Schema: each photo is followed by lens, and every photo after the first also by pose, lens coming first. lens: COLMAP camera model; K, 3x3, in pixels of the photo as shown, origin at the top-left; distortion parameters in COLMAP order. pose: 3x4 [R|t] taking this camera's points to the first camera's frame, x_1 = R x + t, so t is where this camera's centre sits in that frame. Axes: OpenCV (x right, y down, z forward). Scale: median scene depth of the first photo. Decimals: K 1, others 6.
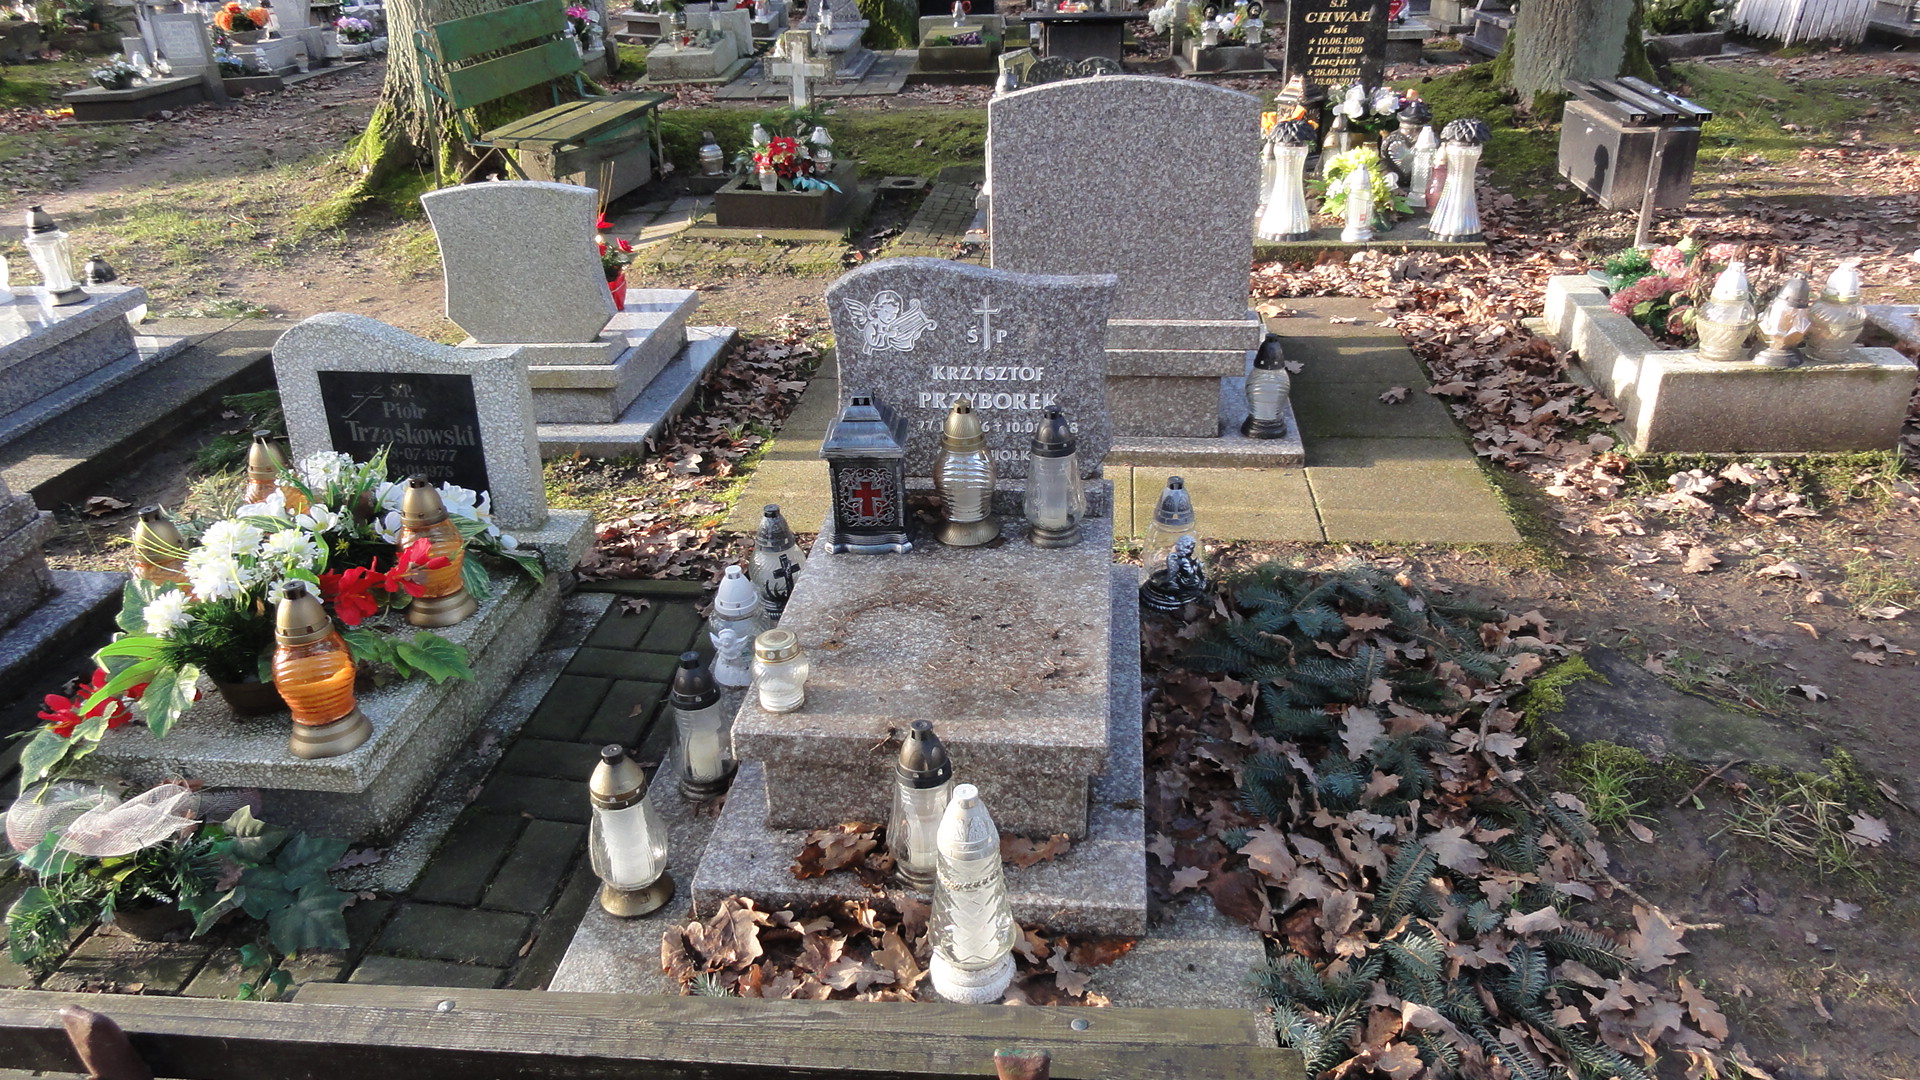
lens RADIAL K [[1367.4, 0, 969.9], [0, 1367.4, 539.6], [0, 0, 1]] dist [-0.000213, 0.003779]
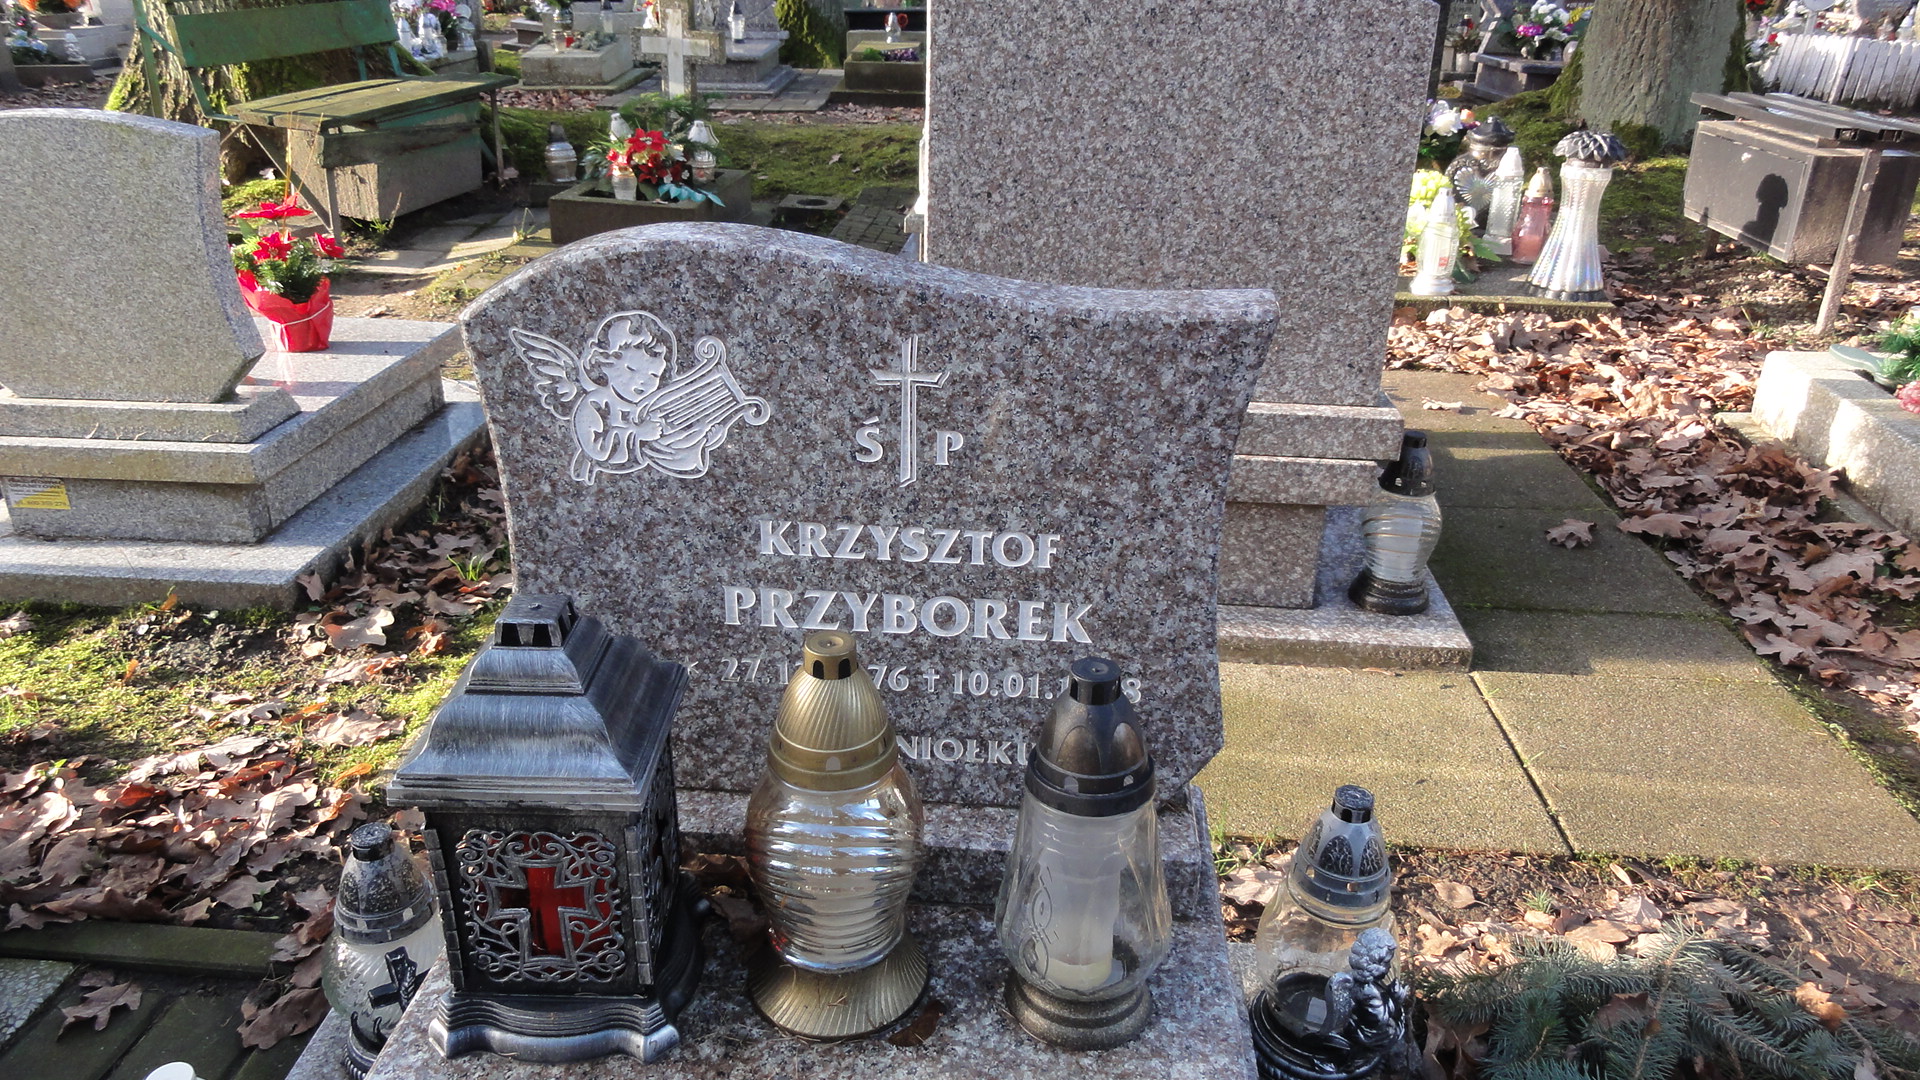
lens RADIAL K [[1367.4, 0, 954.7], [0, 1367.4, 539.0], [0, 0, 1]] dist [-0.000213, 0.003779]
pose [[0.998528, 0.030845, 0.044615, 0.006110], [-0.028886, 0.998618, -0.043905, -0.072257], [-0.045907, 0.042552, 0.998039, 0.423725]]
